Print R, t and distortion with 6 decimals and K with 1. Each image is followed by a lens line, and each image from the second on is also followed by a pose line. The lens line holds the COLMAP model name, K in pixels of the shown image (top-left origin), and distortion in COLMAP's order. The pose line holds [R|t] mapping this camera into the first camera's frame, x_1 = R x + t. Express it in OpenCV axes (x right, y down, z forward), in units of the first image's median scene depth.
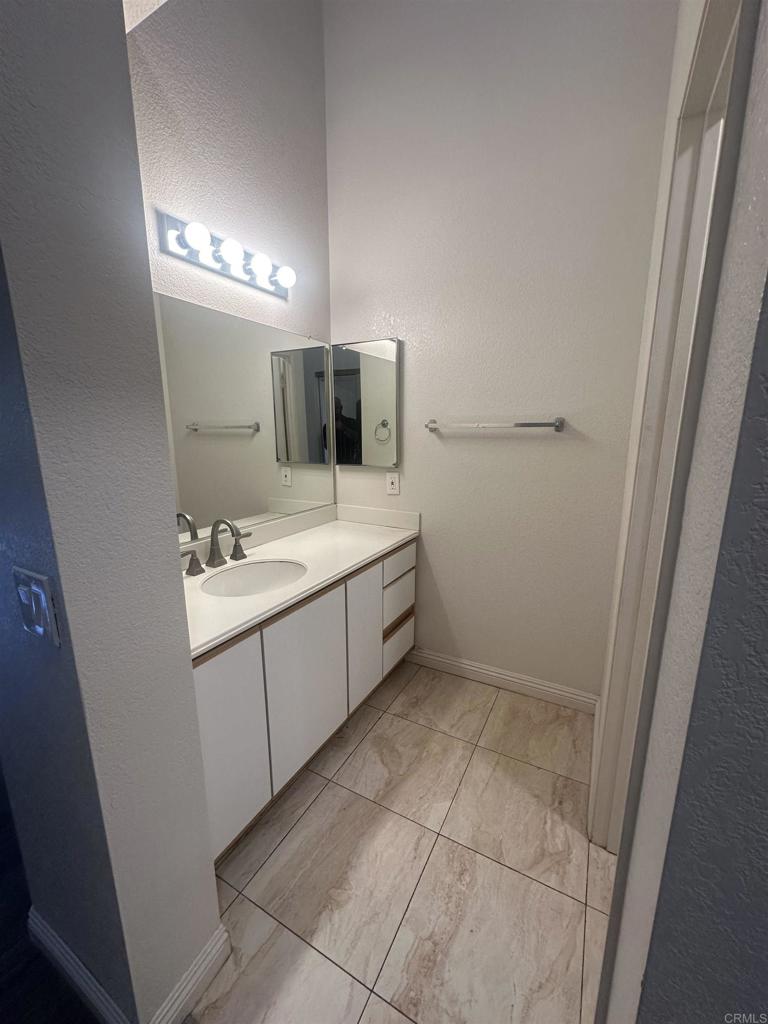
lens RADIAL K [[407.3, 0, 382.6], [0, 407.3, 512.2], [0, 0, 1]] dist [-0.004213, 0.000441]
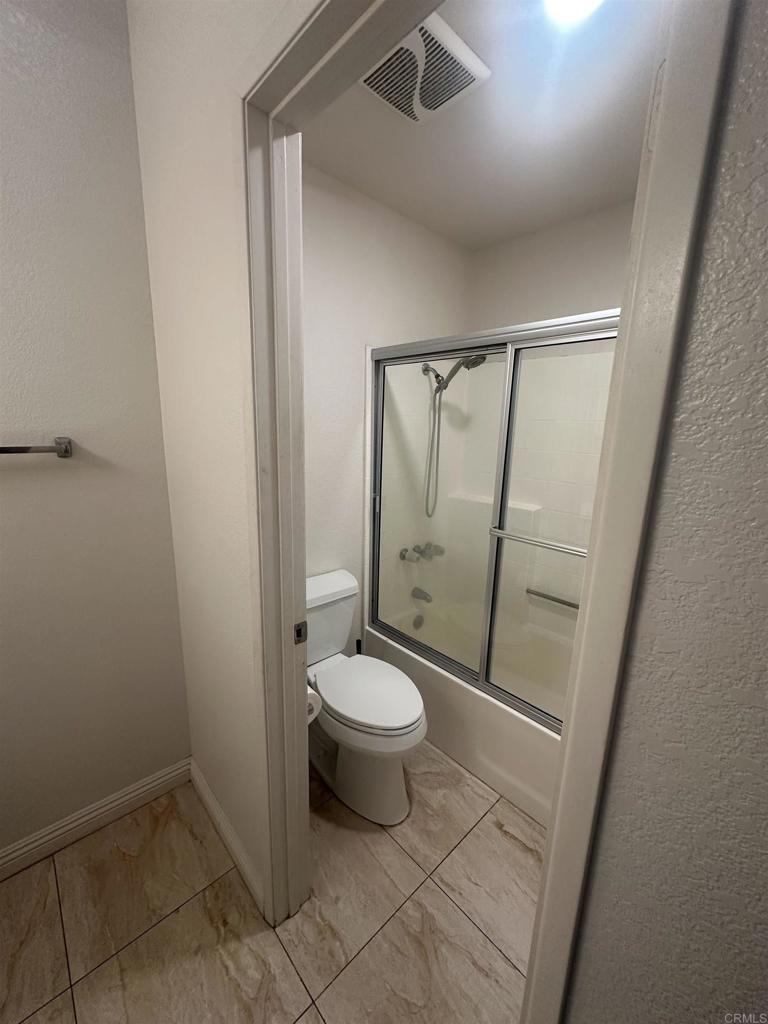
lens RADIAL K [[407.3, 0, 384.6], [0, 407.3, 511.5], [0, 0, 1]] dist [-0.004213, 0.000441]
pose [[0.322376, -0.182150, 0.928922, -0.051758], [0.180314, 0.975161, 0.128640, -0.112836], [-0.929280, 0.126027, 0.347212, 0.301480]]
